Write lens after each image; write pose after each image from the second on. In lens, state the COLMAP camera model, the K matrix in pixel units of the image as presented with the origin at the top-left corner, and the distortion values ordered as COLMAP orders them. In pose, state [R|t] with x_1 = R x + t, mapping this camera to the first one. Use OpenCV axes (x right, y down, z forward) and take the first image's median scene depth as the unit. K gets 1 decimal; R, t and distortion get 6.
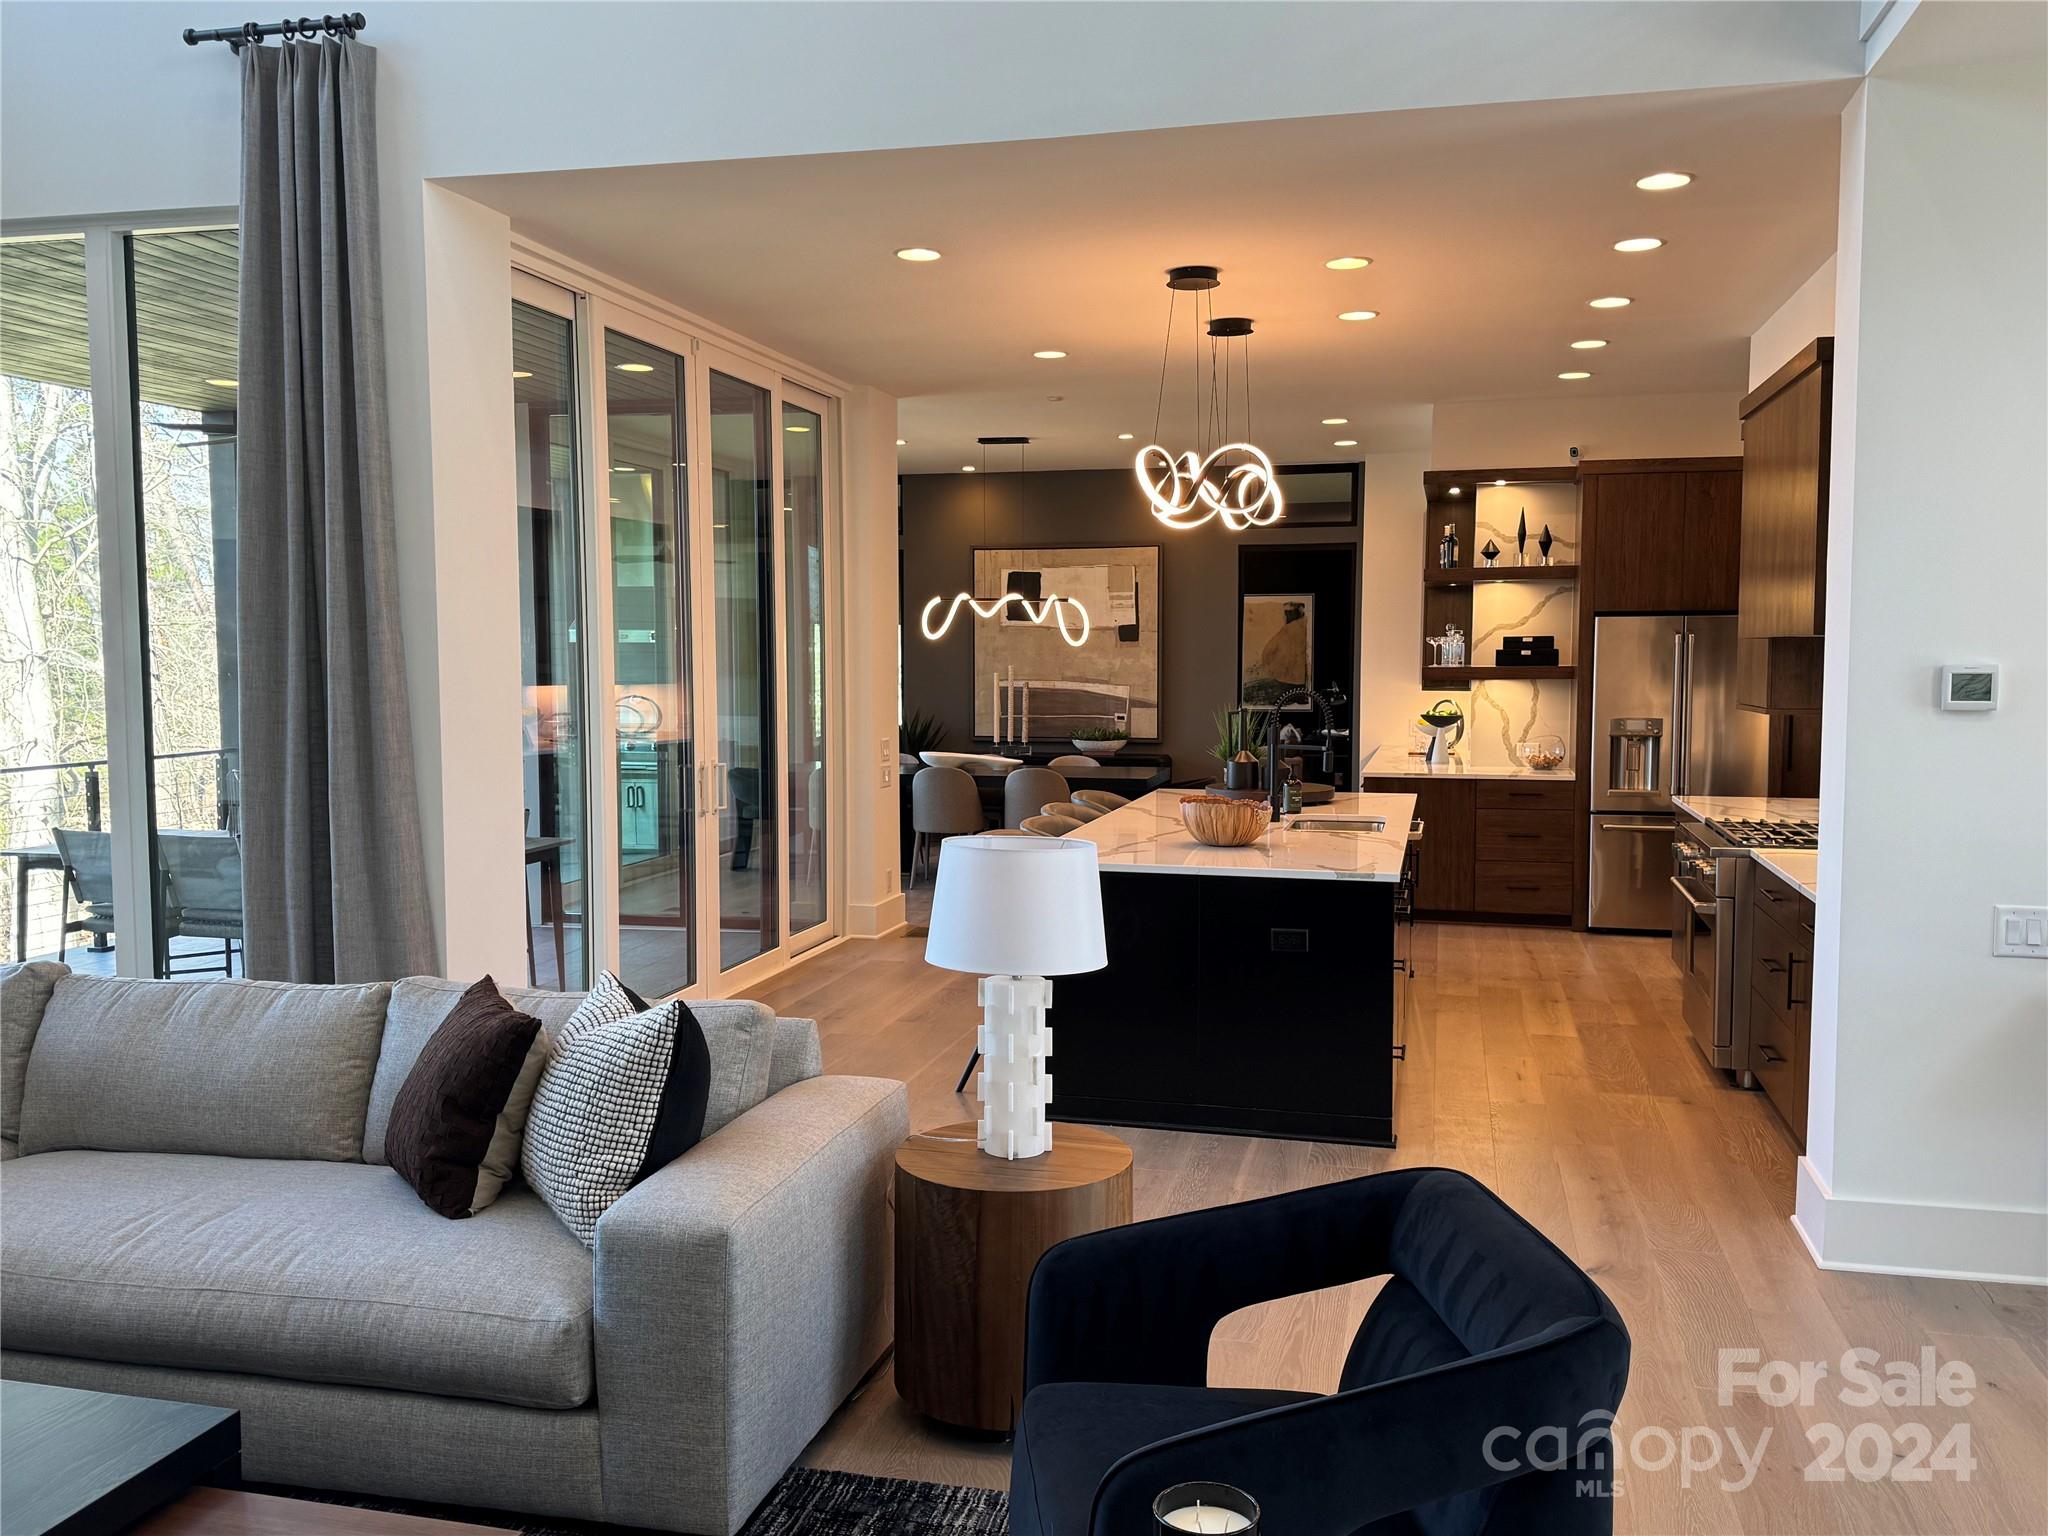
lens RADIAL K [[1717.2, 0, 1024.0], [0, 1717.2, 768.0], [0, 0, 1]] dist [0.001896, -0.001669]
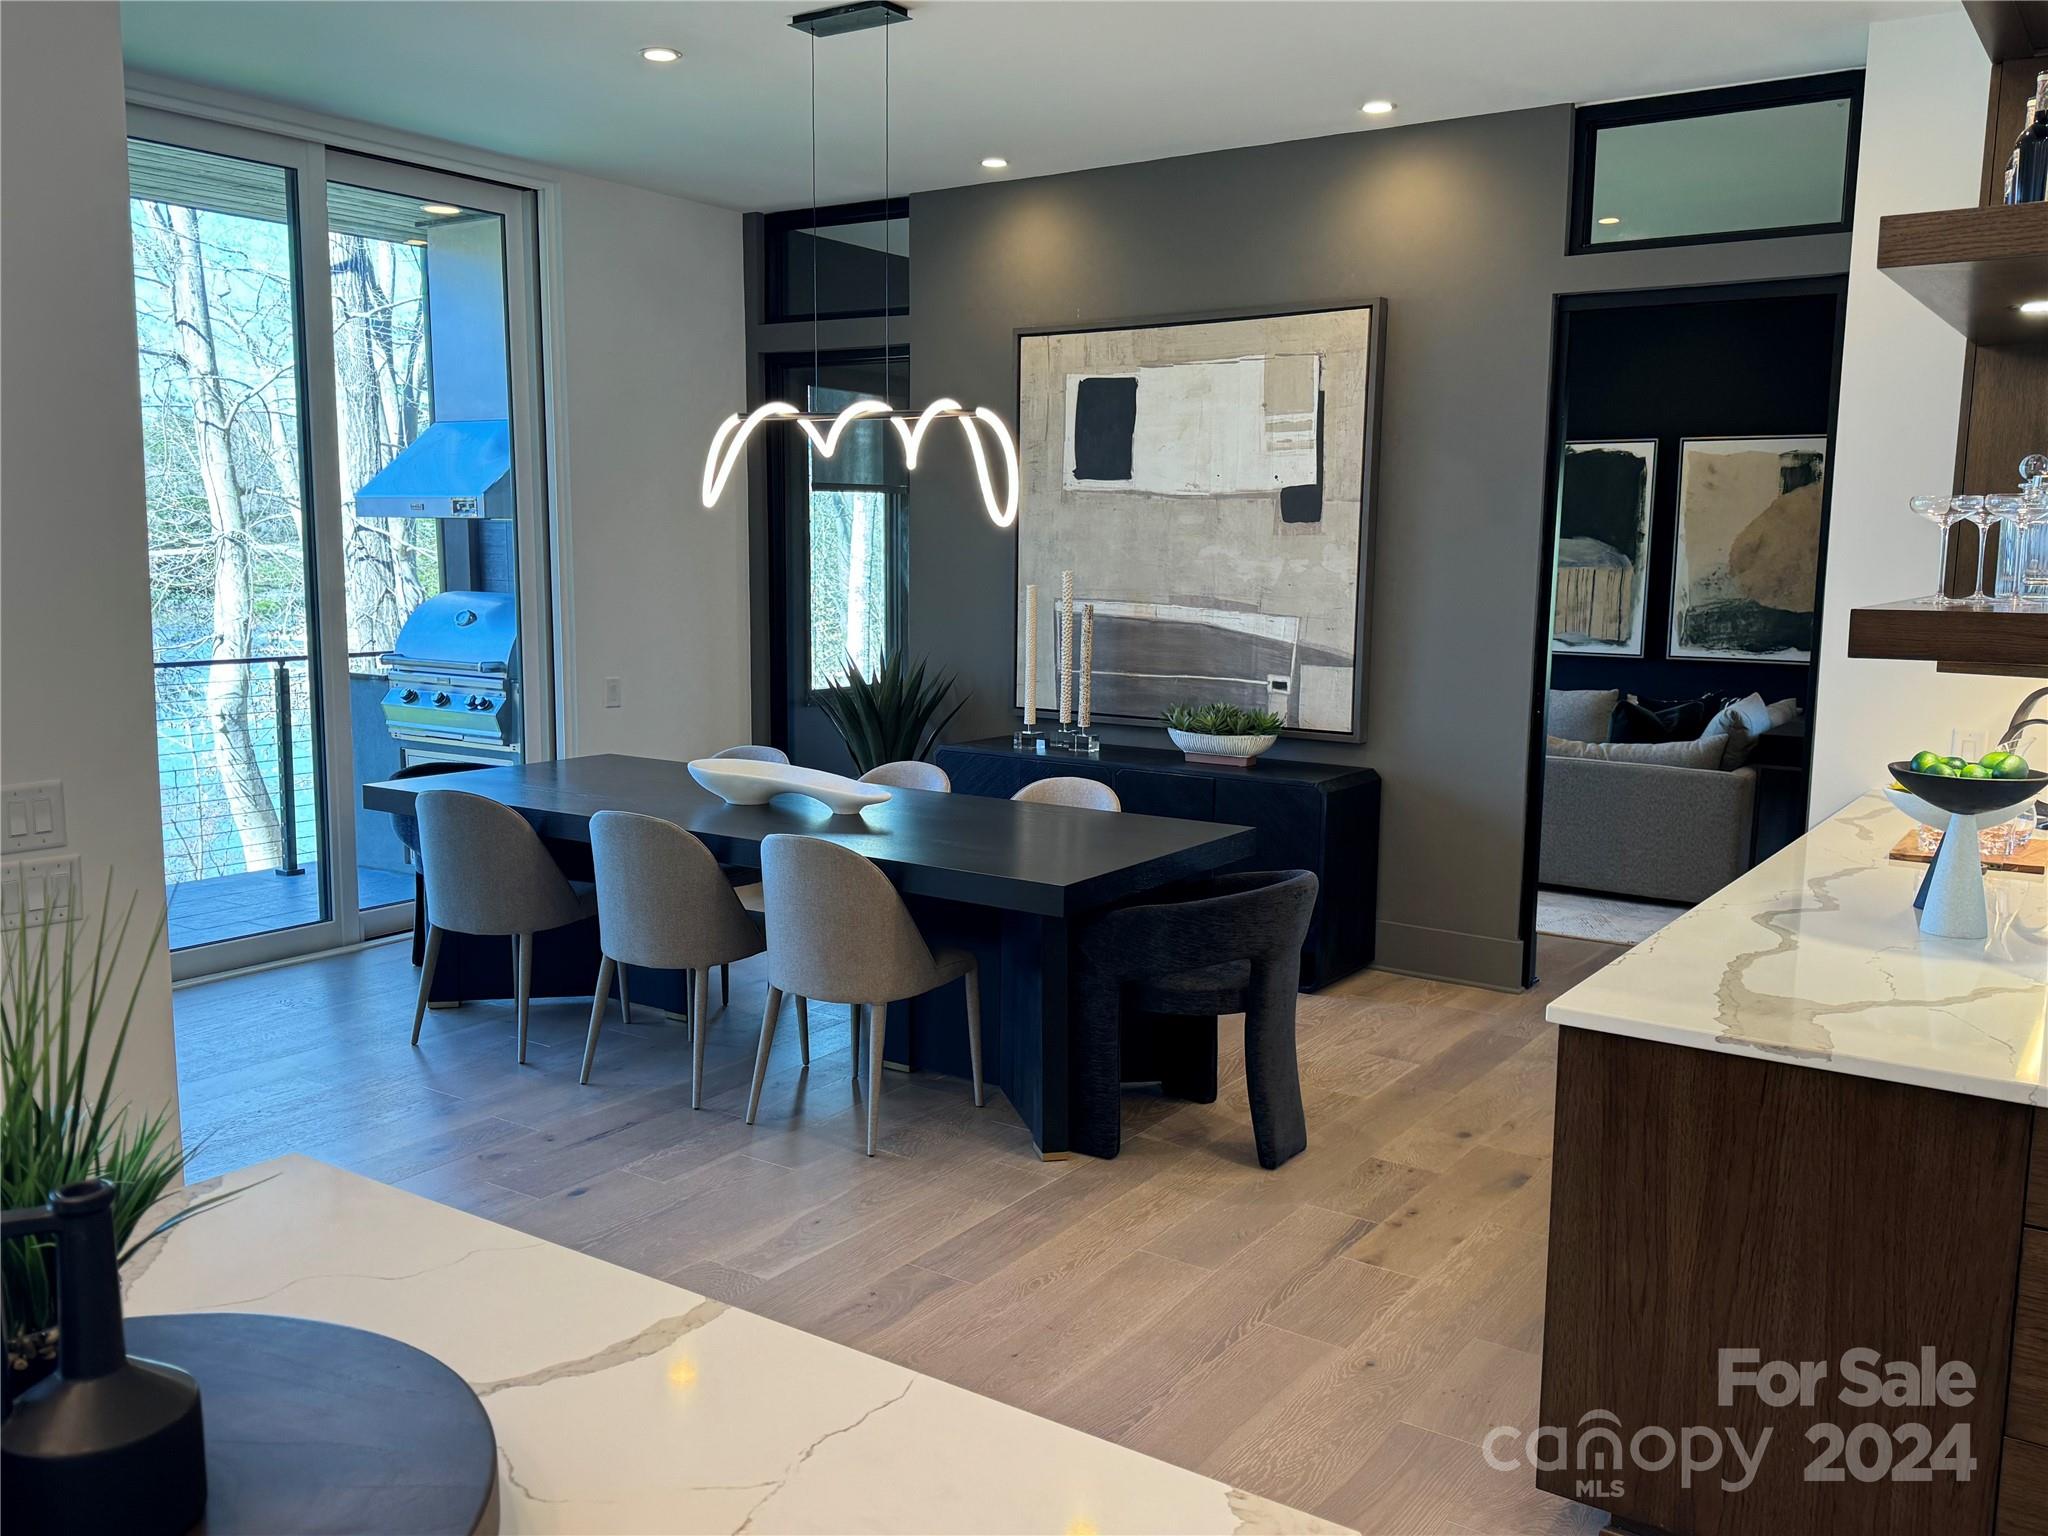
lens RADIAL K [[1726.8, 0, 865.5], [0, 1726.8, 773.6], [0, 0, 1]] dist [0.060078, -0.002270]
pose [[0.918624, 0.064525, -0.389829, 0.138830], [-0.039393, 0.996617, 0.072134, -0.034744], [0.393164, -0.050907, 0.918058, 0.514231]]
